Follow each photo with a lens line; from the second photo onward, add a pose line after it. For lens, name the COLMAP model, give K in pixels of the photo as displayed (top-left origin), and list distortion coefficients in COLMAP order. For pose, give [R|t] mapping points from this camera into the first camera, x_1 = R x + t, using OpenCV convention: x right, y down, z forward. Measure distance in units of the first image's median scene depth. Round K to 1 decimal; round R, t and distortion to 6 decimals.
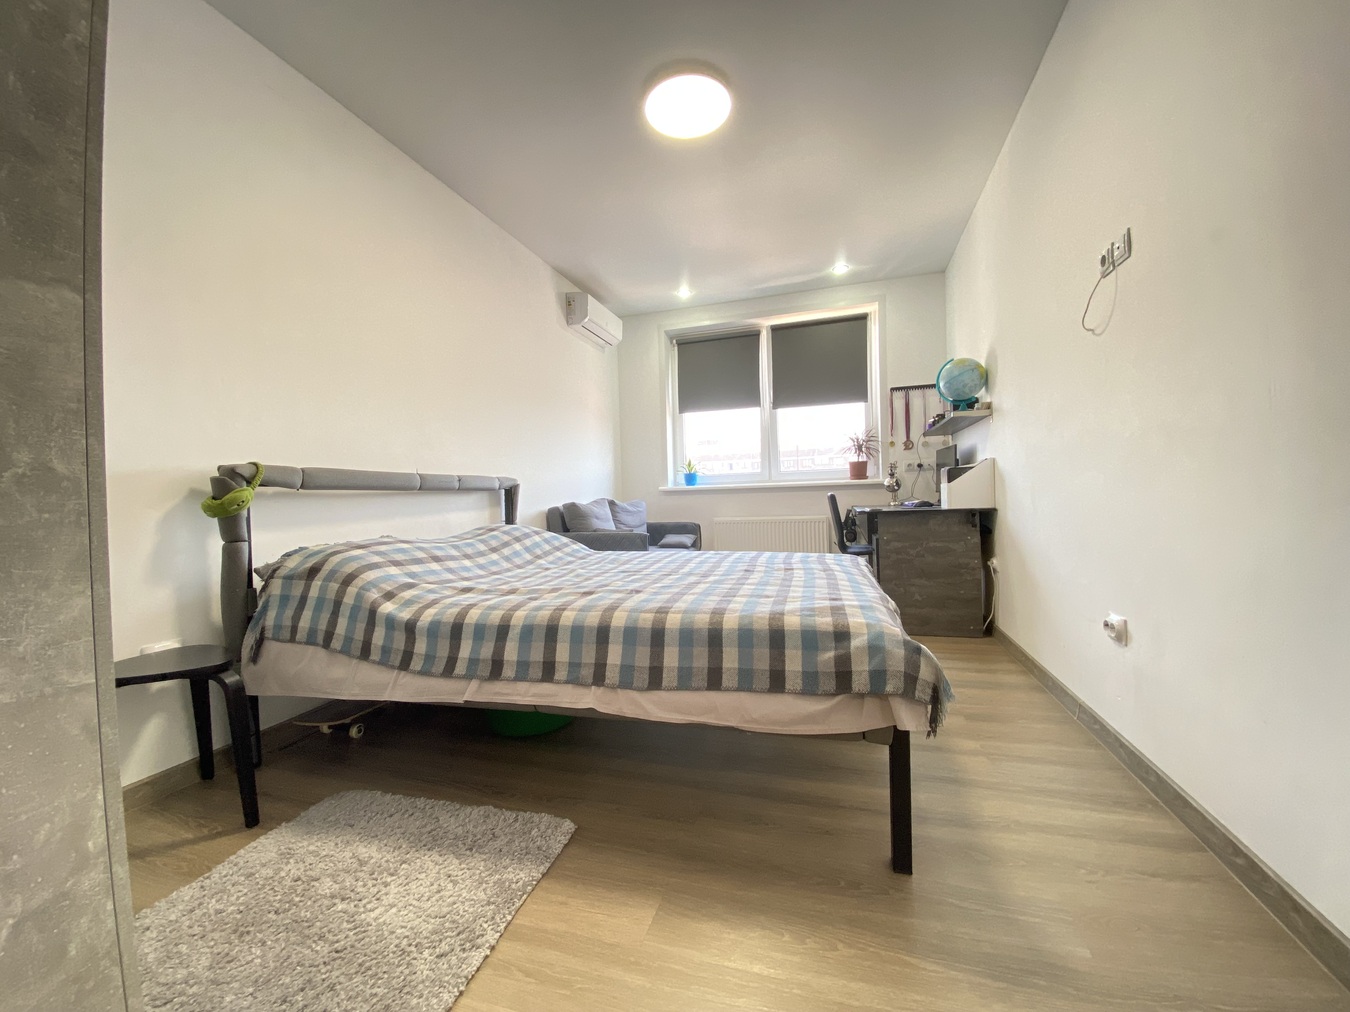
lens RADIAL K [[550.8, 0, 660.2], [0, 550.8, 487.5], [0, 0, 1]] dist [0.013334, -0.016905]
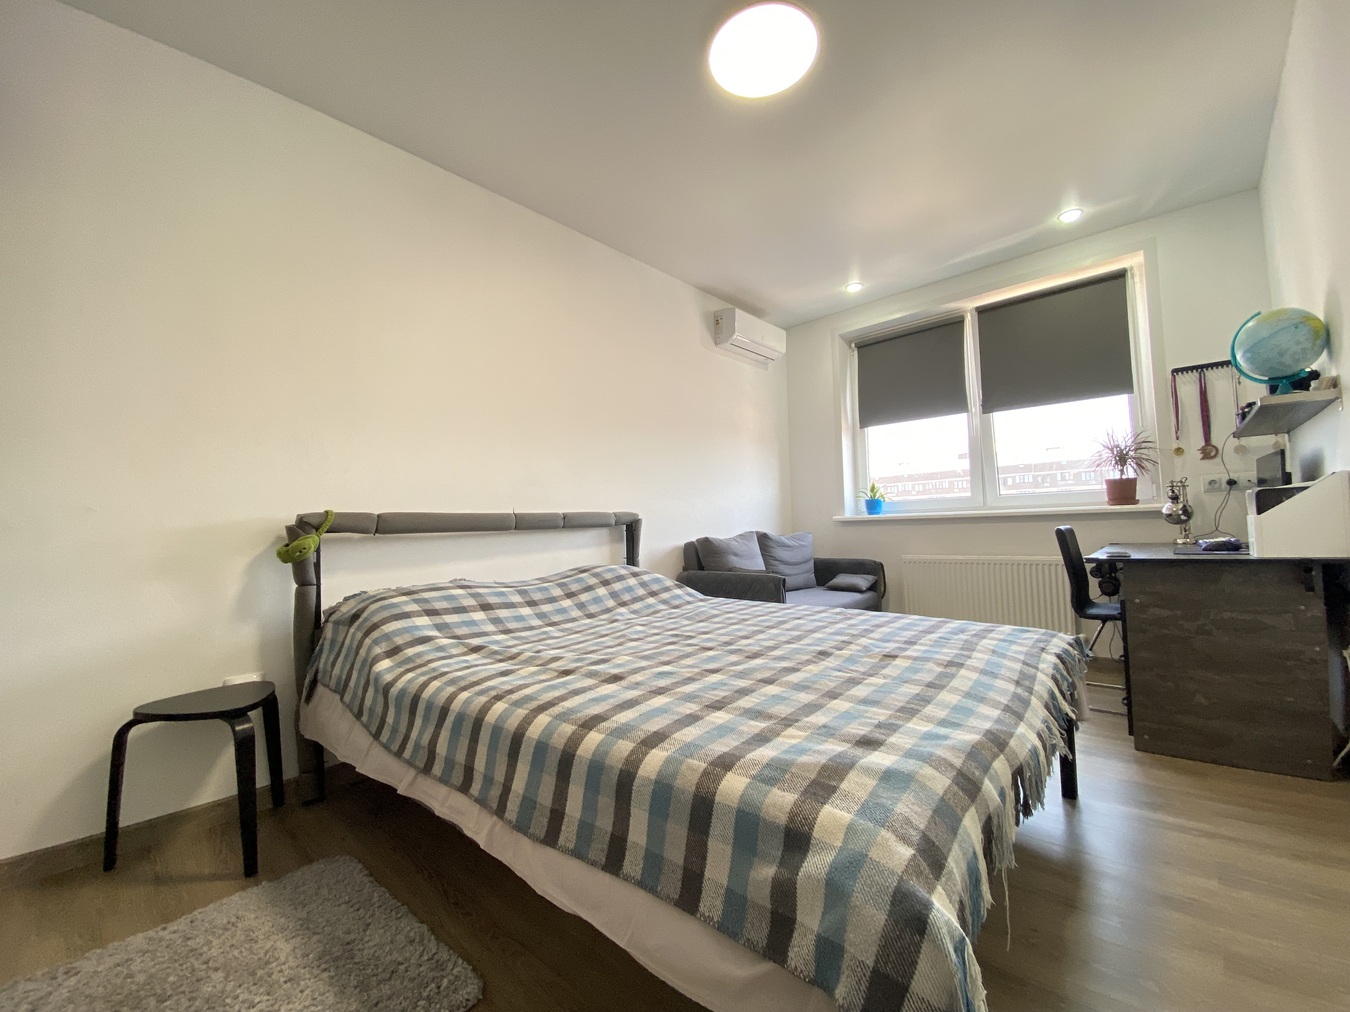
lens RADIAL K [[550.8, 0, 643.6], [0, 550.8, 489.1], [0, 0, 1]] dist [0.013334, -0.016905]
pose [[0.903927, -0.029492, -0.426668, 0.136877], [0.013272, 0.999073, -0.040939, -0.016818], [0.427481, 0.031343, 0.903481, 0.138448]]
